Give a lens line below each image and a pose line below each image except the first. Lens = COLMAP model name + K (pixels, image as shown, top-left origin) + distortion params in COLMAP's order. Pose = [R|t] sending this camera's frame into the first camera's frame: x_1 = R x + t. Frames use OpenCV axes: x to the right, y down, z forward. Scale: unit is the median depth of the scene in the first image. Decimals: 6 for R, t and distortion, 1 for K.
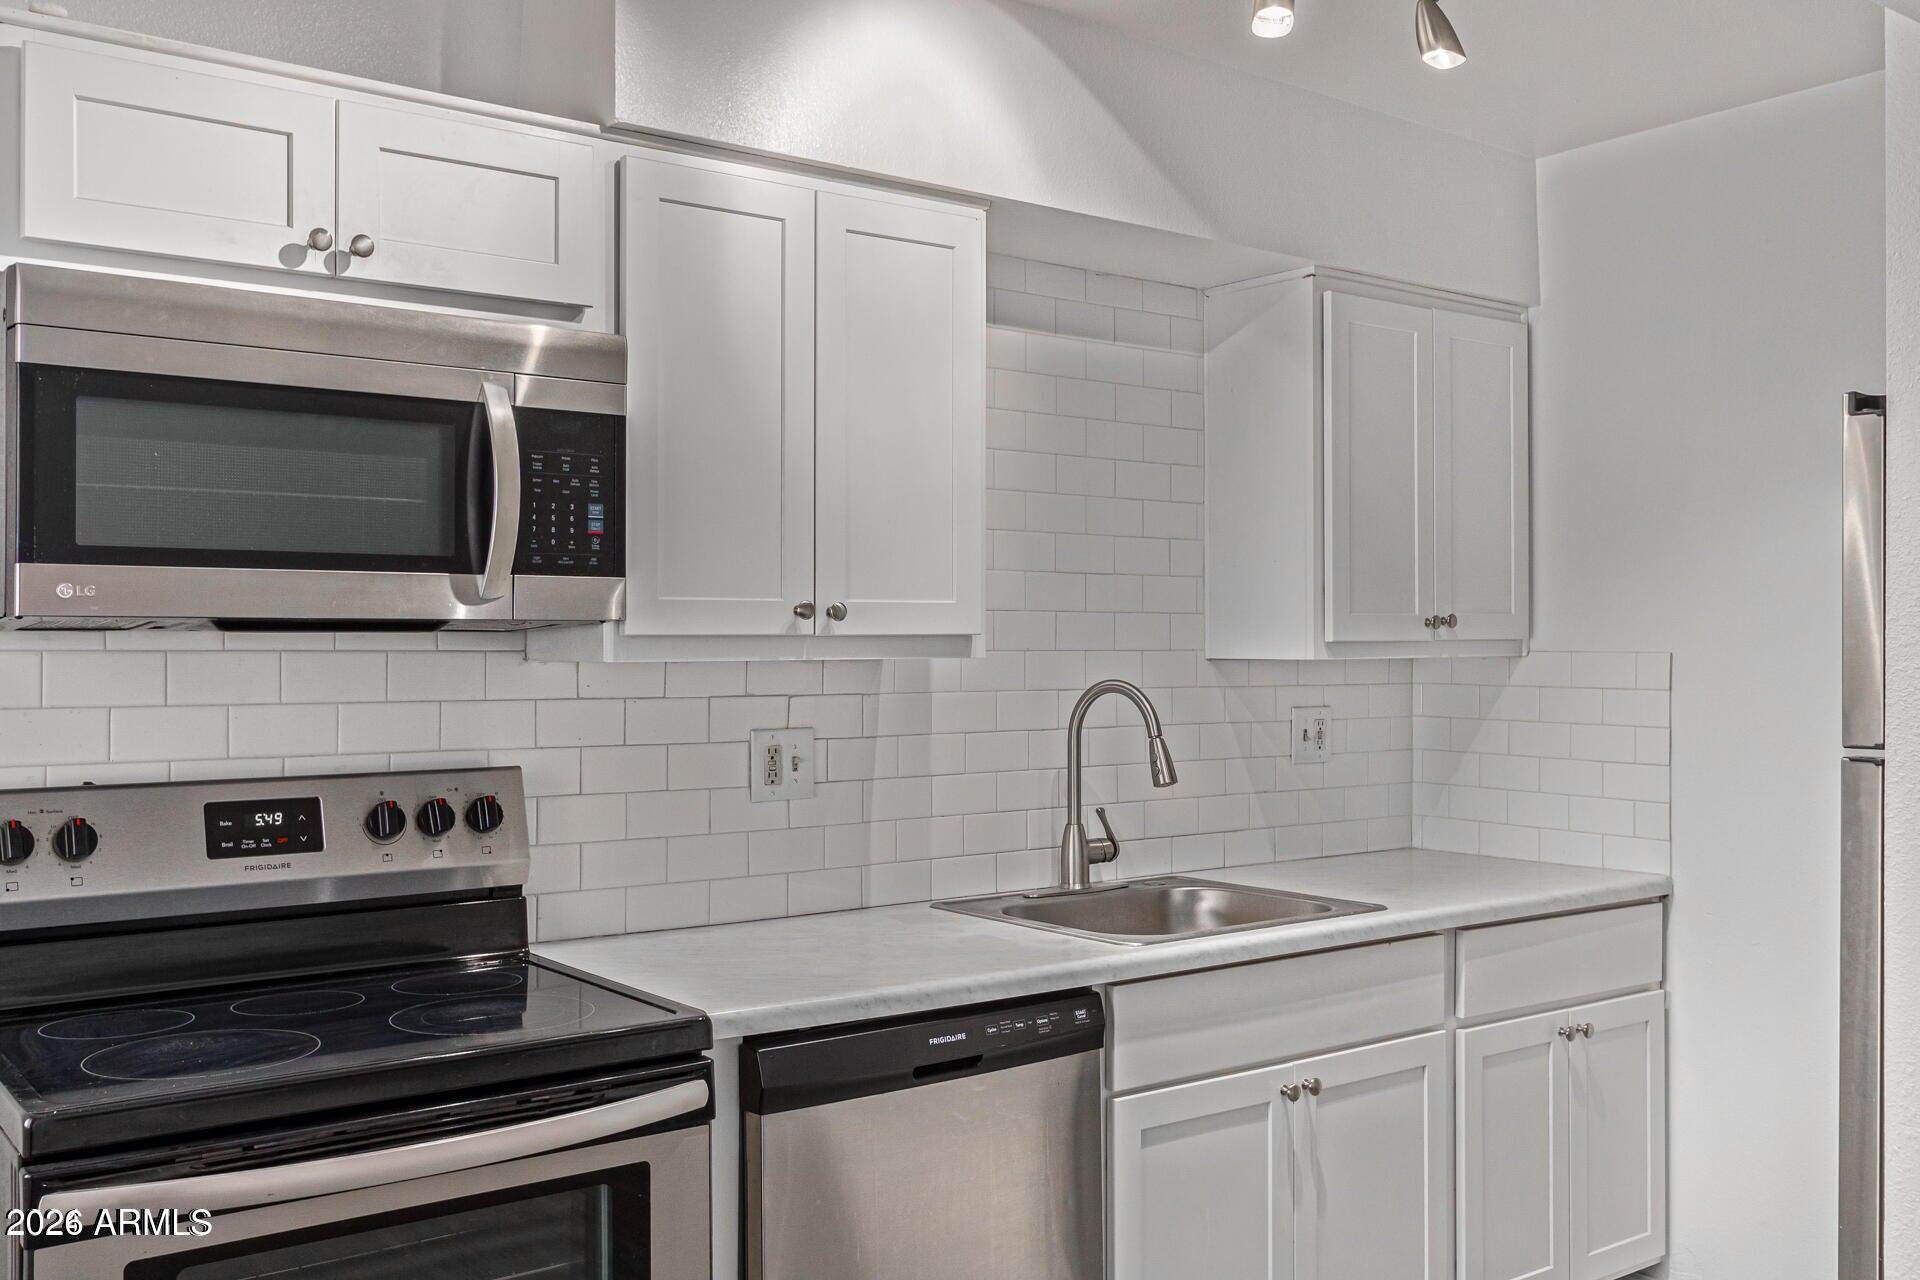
lens RADIAL K [[1733.0, 0, 960.0], [0, 1733.0, 640.0], [0, 0, 1]] dist [0.005507, -0.001890]
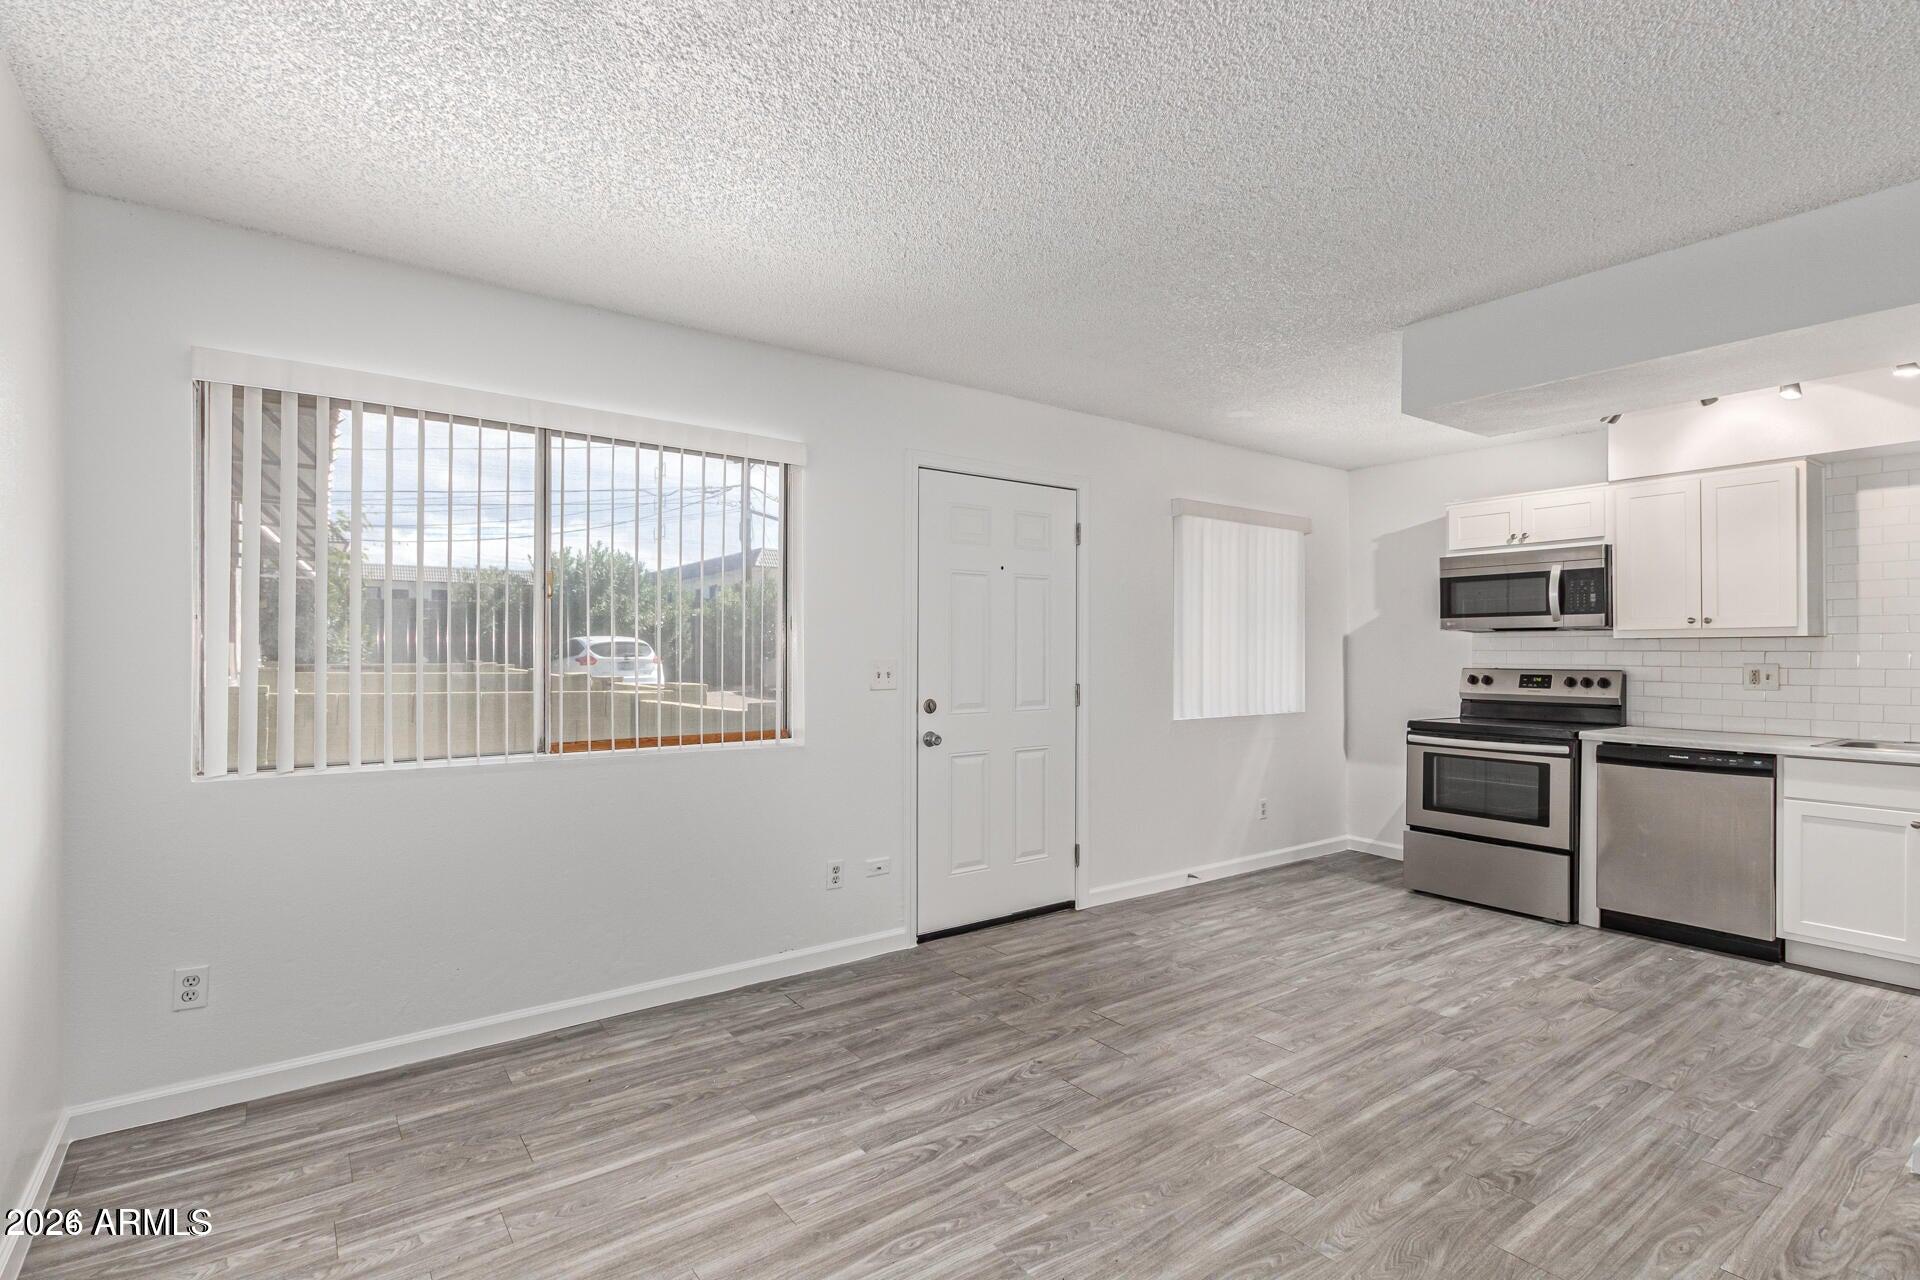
lens RADIAL K [[915.6, 0, 917.3], [0, 915.6, 643.1], [0, 0, 1]] dist [-0.001074, -0.000856]
pose [[-0.039840, -0.006576, -0.999184, 1.636906], [0.002688, 0.999974, -0.006689, 0.030736], [0.999202, -0.002953, -0.039821, -0.297734]]
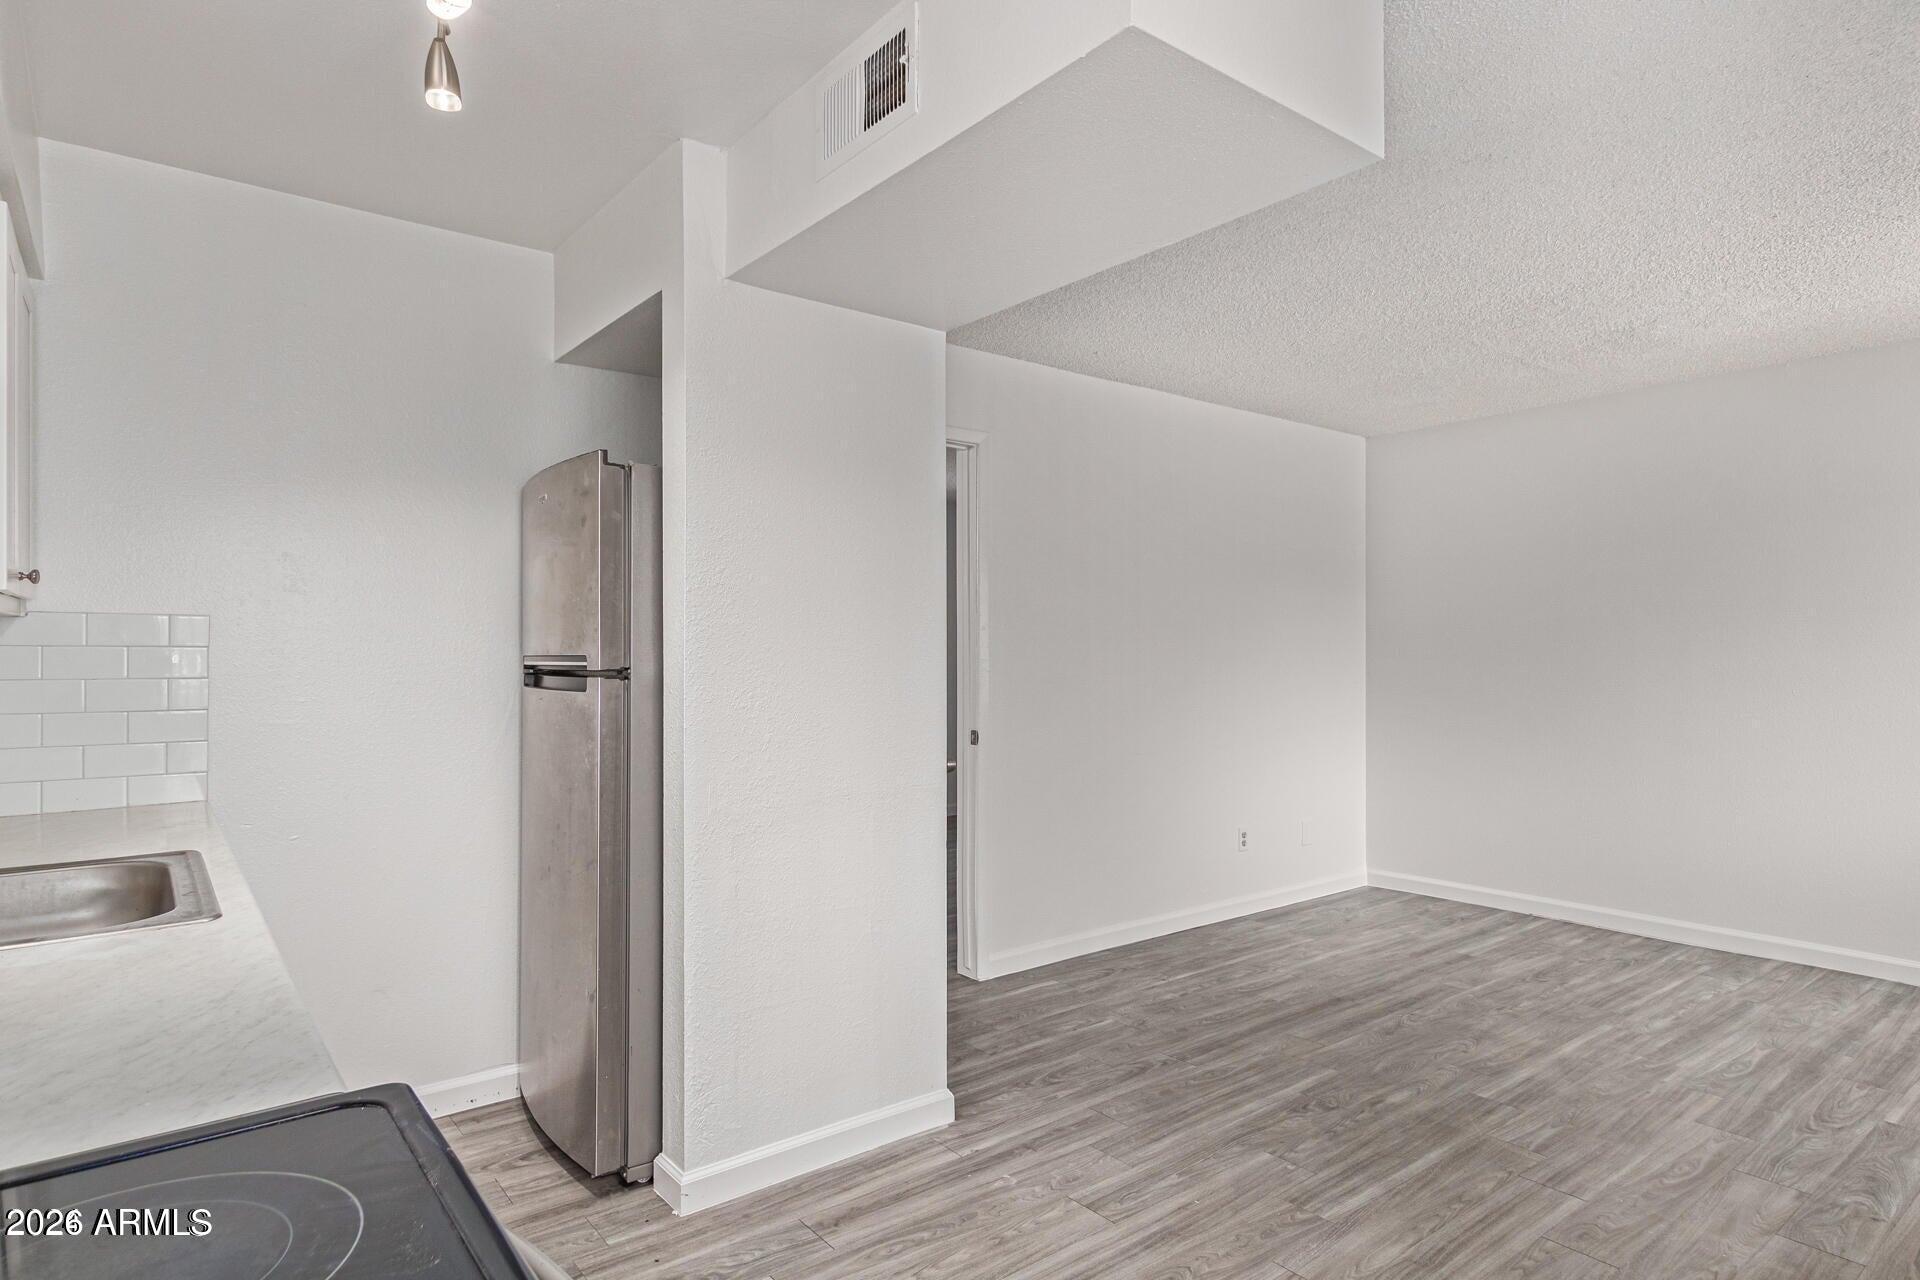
lens RADIAL K [[1042.4, 0, 960.0], [0, 1042.4, 640.0], [0, 0, 1]] dist [0.003320, 0.000790]
pose [[-0.019207, 0.008243, 0.999782, -0.497390], [-0.004233, 0.999956, -0.008326, 0.028840], [-0.999807, -0.004392, -0.019172, 0.682280]]
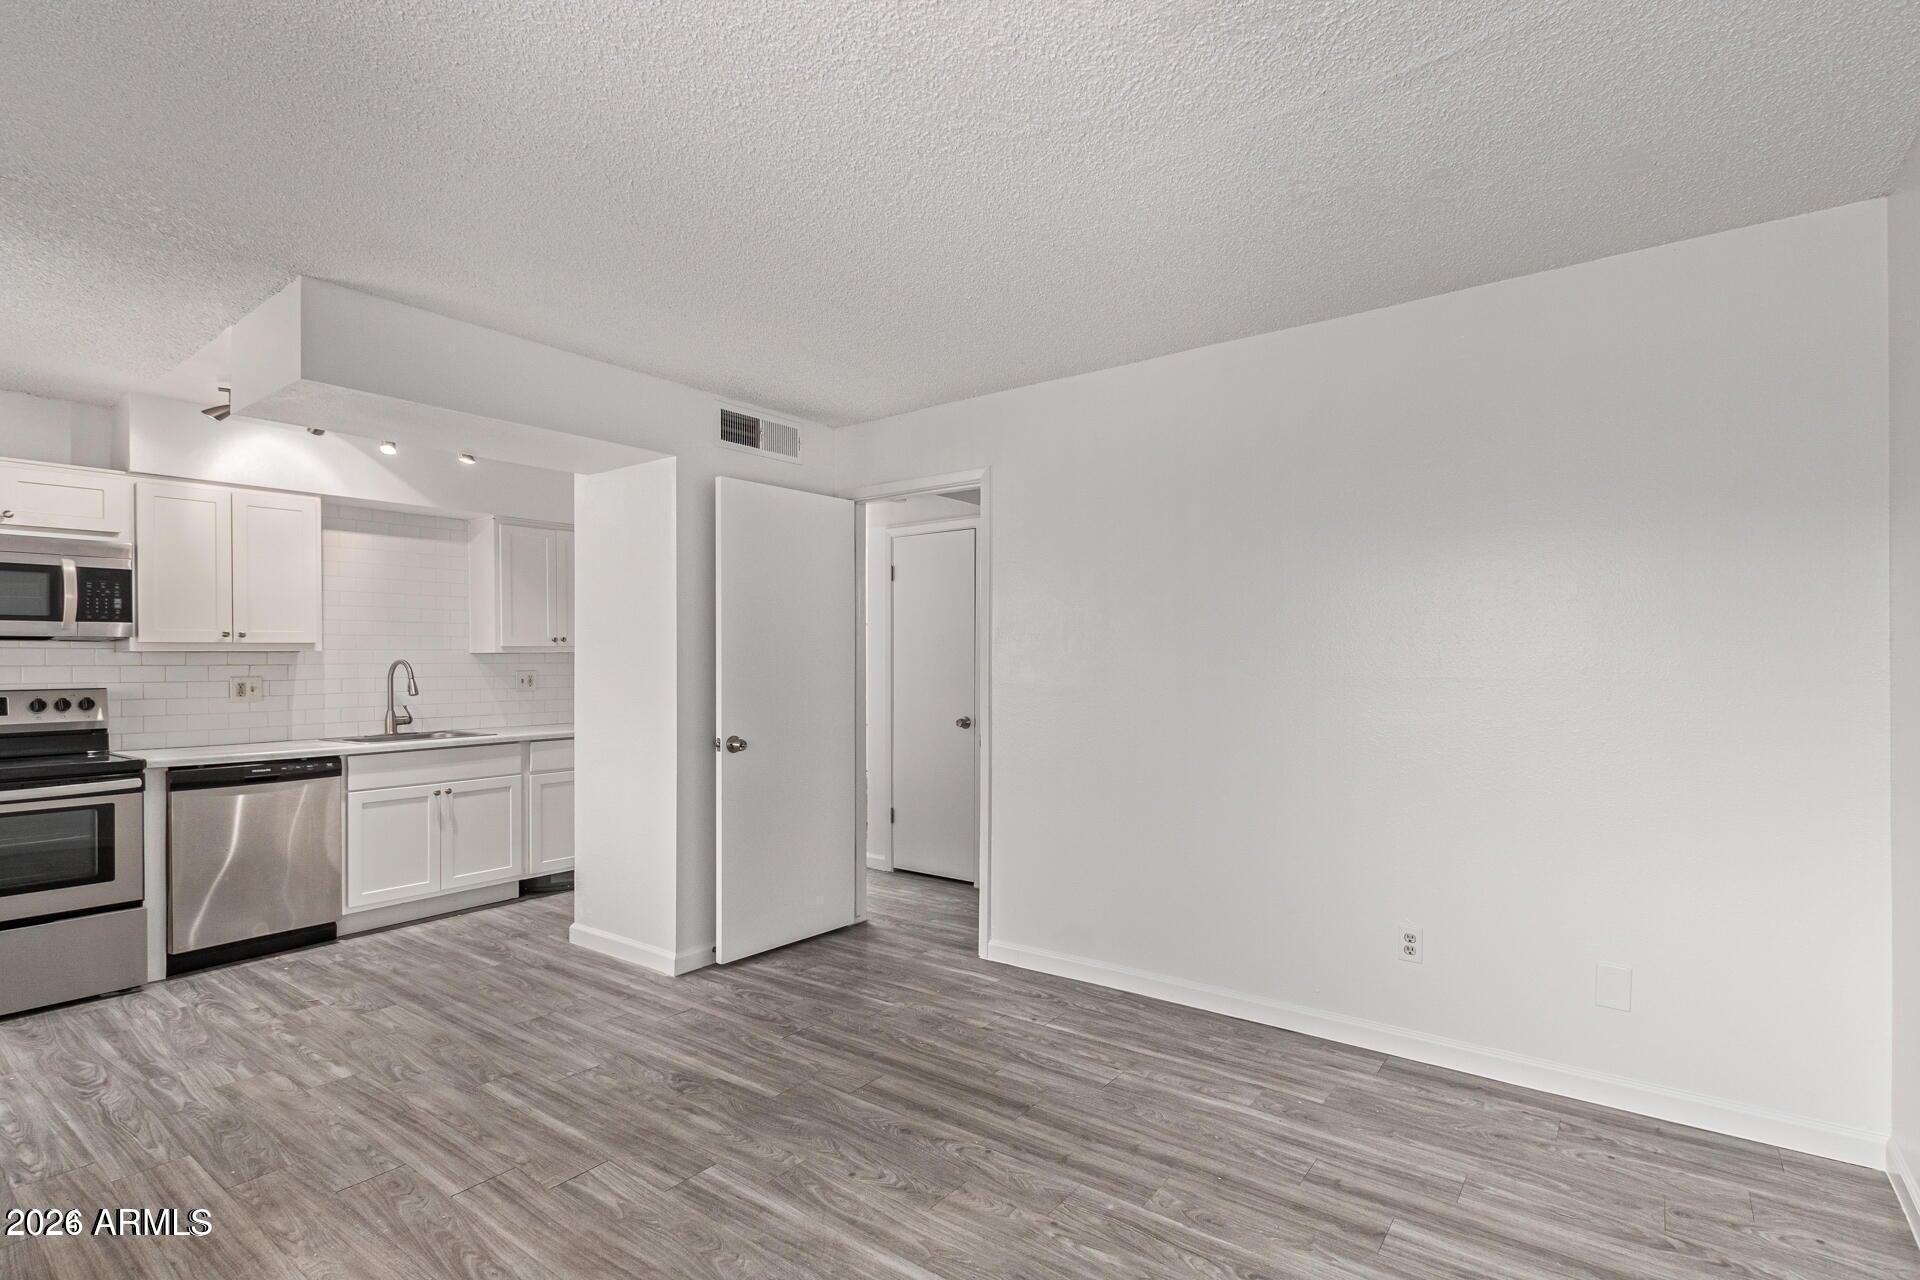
lens RADIAL K [[915.0, 0, 1002.5], [0, 915.0, 661.9], [0, 0, 1]] dist [0.015392, -0.009550]
pose [[0.952572, -0.005466, 0.304266, 0.737134], [0.003444, 0.999968, 0.007183, 0.024897], [-0.304295, -0.005795, 0.952560, -0.960267]]
